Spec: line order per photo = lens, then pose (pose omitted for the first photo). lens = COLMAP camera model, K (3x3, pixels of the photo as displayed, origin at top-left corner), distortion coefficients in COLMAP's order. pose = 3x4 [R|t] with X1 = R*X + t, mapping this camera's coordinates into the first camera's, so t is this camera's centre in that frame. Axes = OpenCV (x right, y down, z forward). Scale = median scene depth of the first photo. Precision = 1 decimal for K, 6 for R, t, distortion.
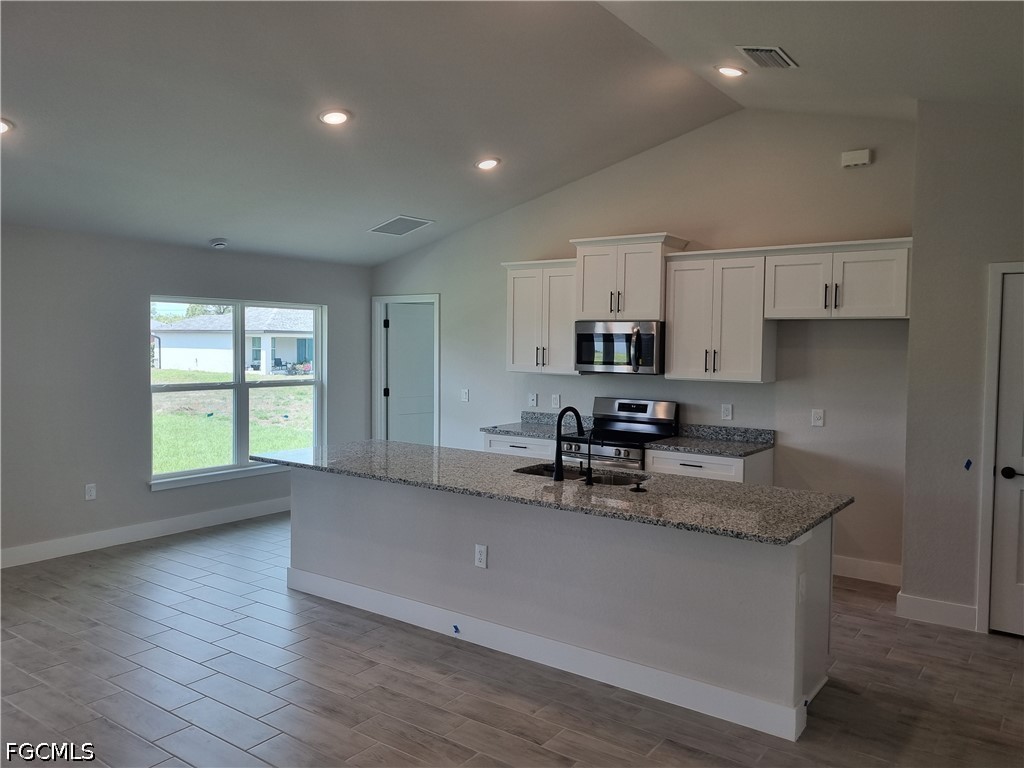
lens RADIAL K [[797.3, 0, 513.7], [0, 797.3, 386.3], [0, 0, 1]] dist [0.049351, -0.011497]
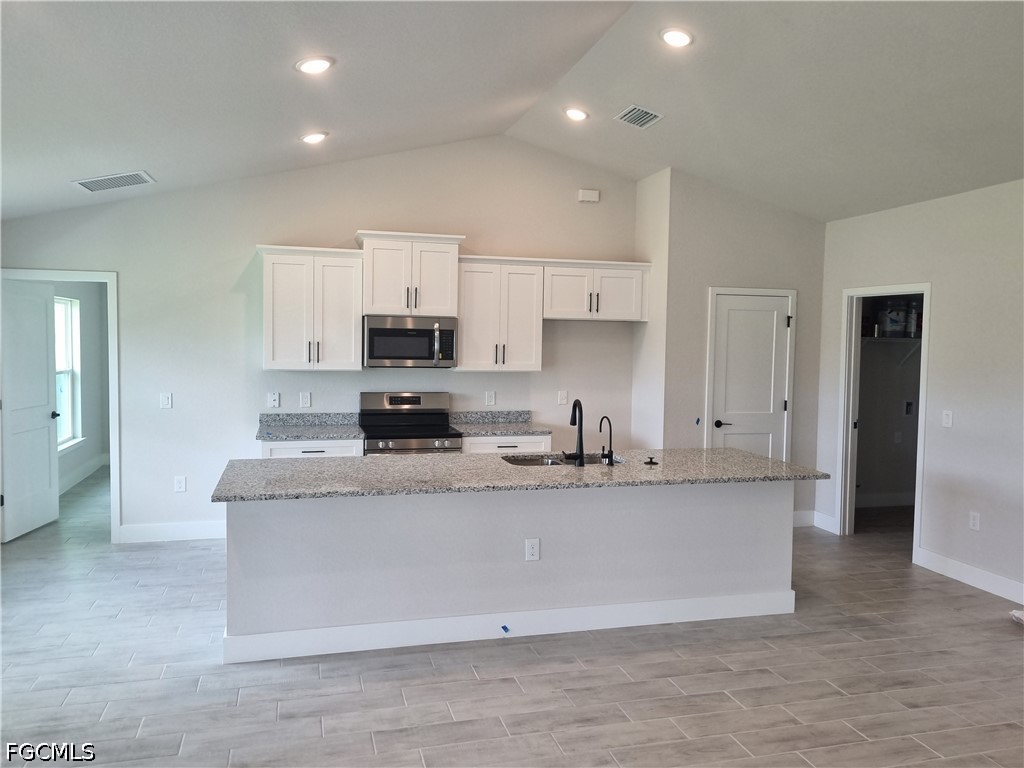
lens RADIAL K [[797.3, 0, 515.0], [0, 797.3, 389.2], [0, 0, 1]] dist [0.049351, -0.011497]
pose [[0.611091, -0.054743, 0.789665, -0.699486], [0.035506, 0.998497, 0.041744, -0.030926], [-0.790764, 0.002529, 0.612116, 0.315078]]
